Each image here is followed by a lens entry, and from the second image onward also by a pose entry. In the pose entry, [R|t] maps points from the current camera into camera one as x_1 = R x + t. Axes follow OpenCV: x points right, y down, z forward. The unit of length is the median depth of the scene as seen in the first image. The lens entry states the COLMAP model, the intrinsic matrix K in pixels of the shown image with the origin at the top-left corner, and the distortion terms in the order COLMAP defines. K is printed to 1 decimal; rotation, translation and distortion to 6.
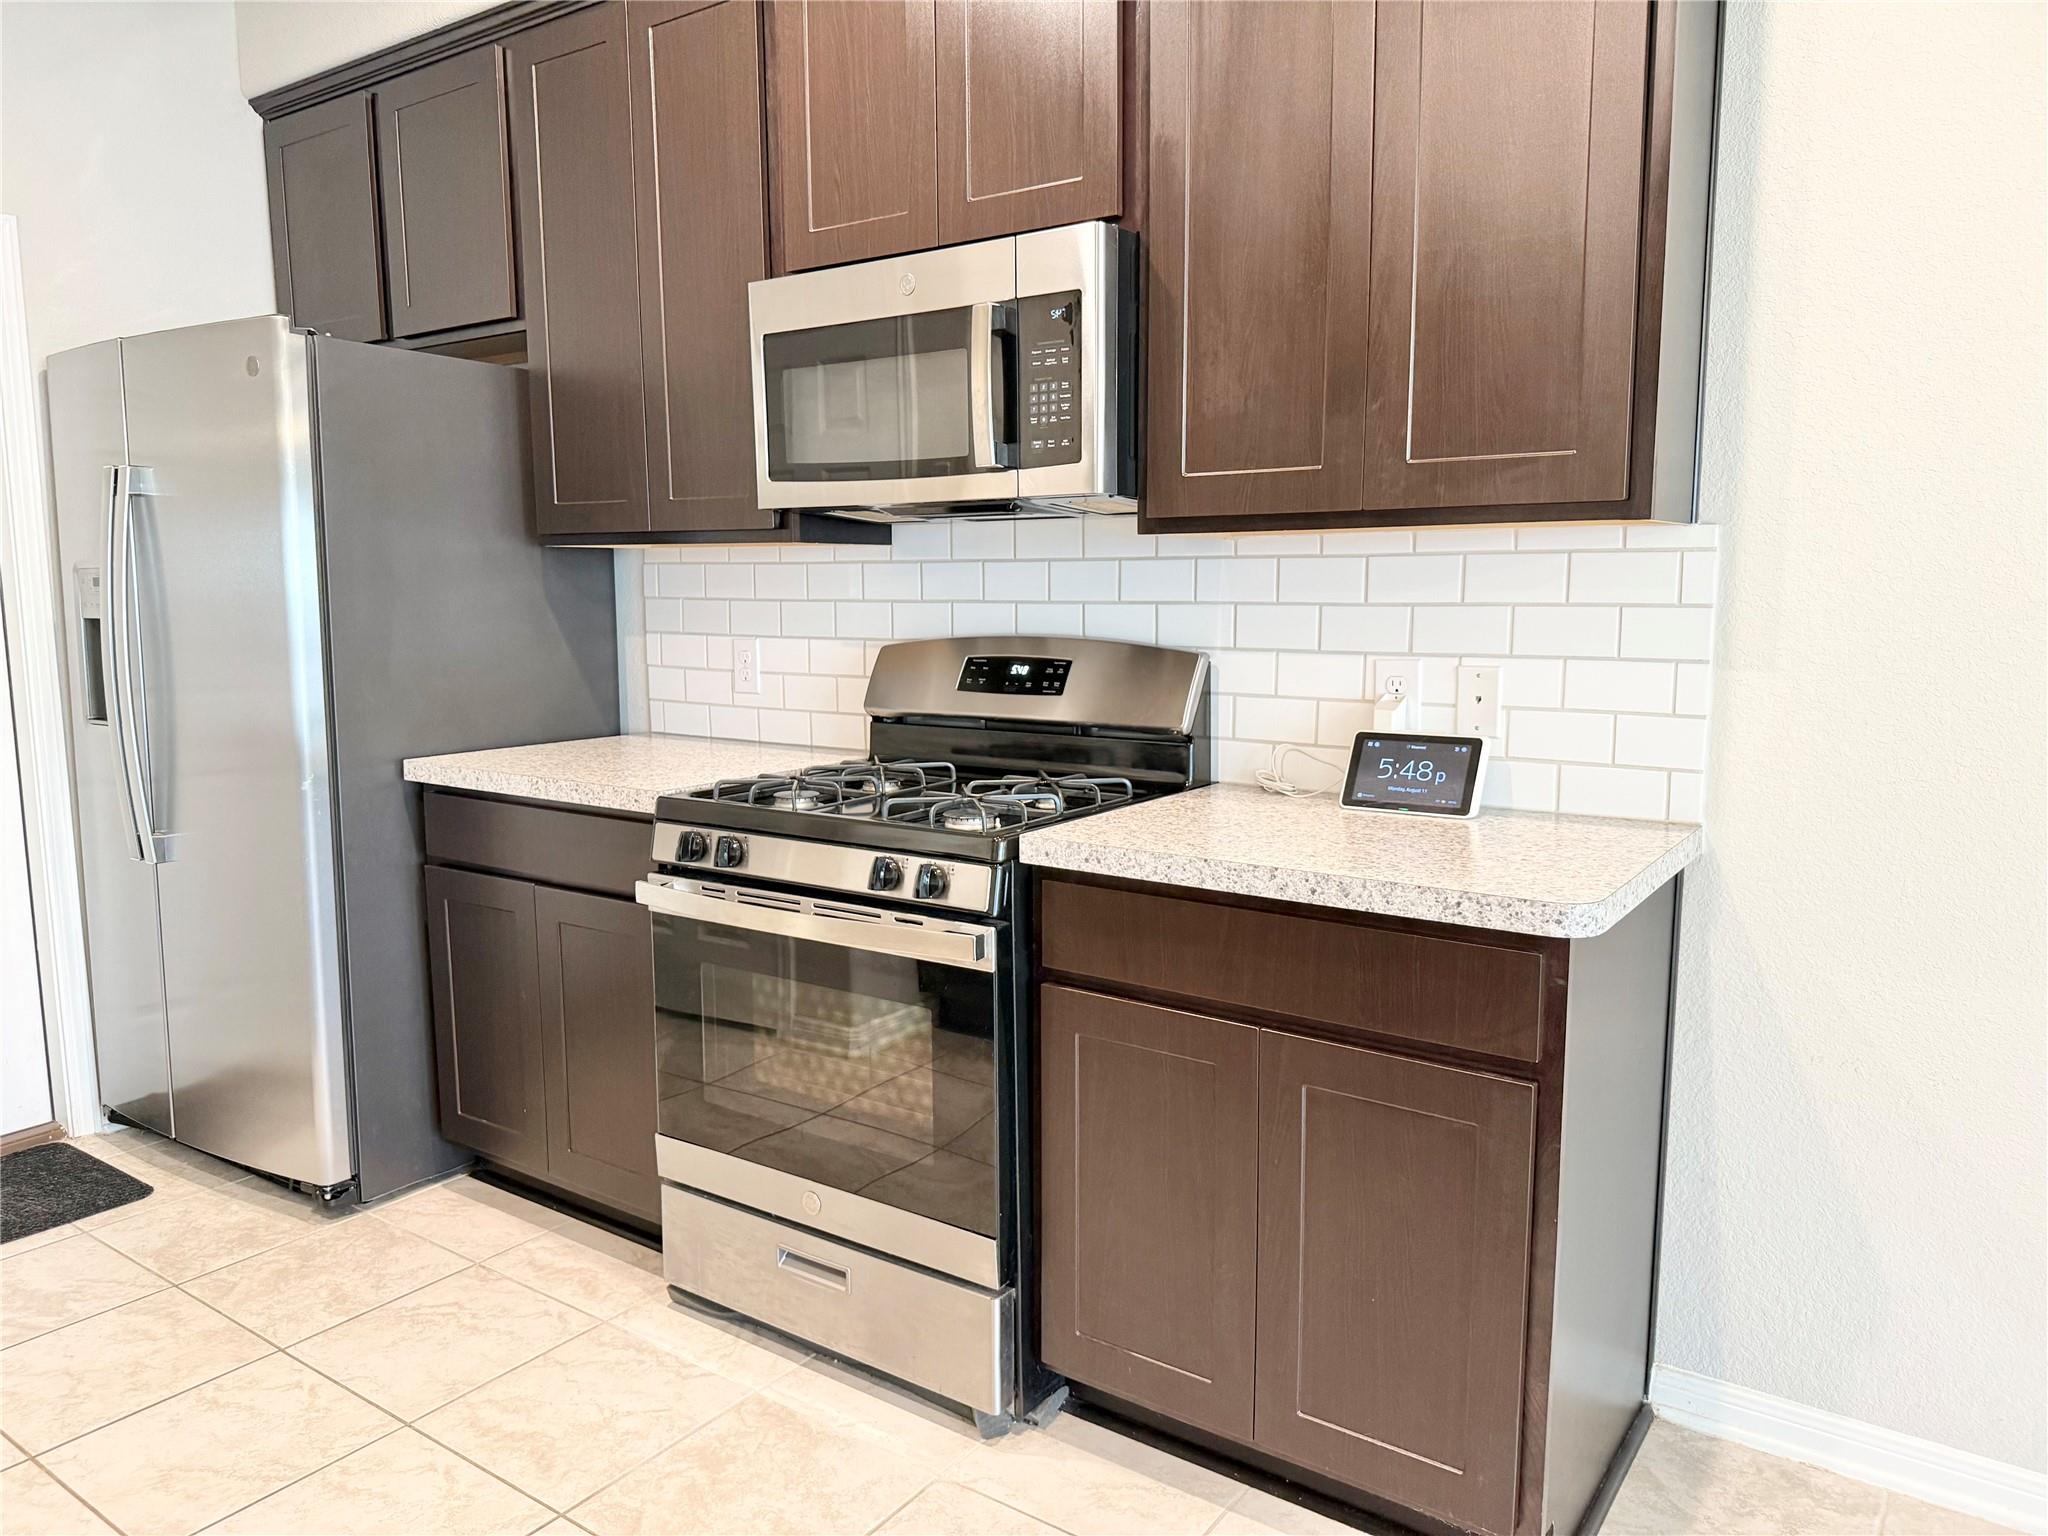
lens RADIAL K [[1450.0, 0, 1016.8], [0, 1450.0, 771.5], [0, 0, 1]] dist [0.031812, -0.034581]
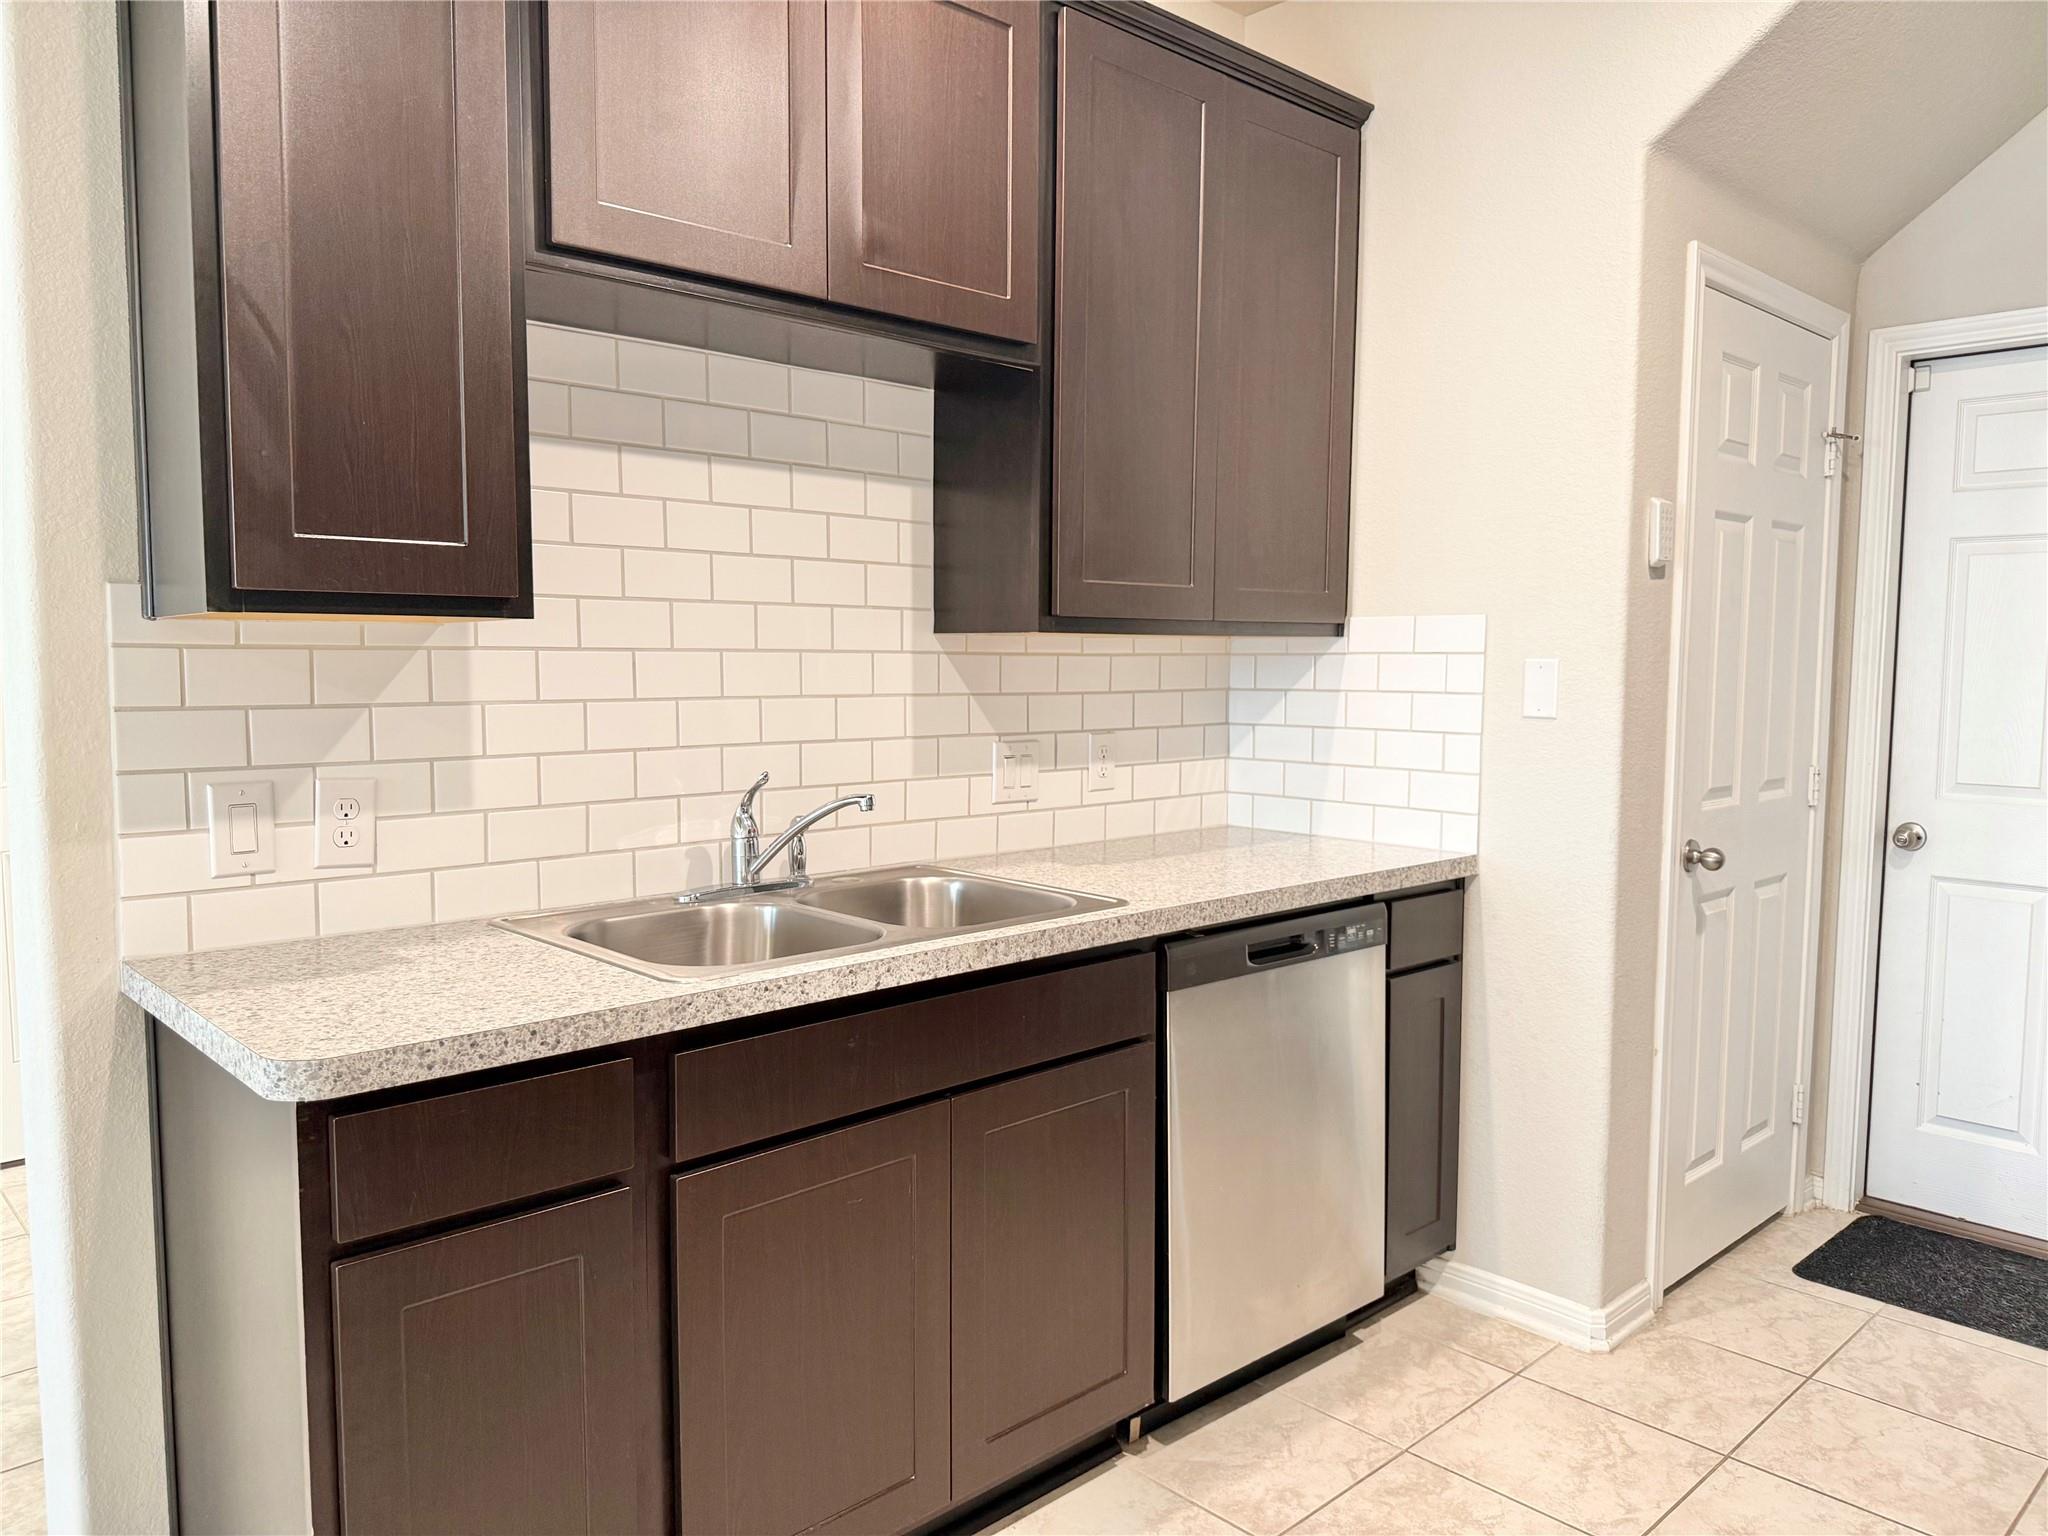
lens RADIAL K [[1447.4, 0, 1030.2], [0, 1447.4, 767.0], [0, 0, 1]] dist [0.082897, -0.099329]
pose [[-0.182944, 0.080889, -0.979790, 0.417095], [-0.135756, 0.984984, 0.106665, -0.085302], [0.973705, 0.152526, -0.169216, 0.503650]]
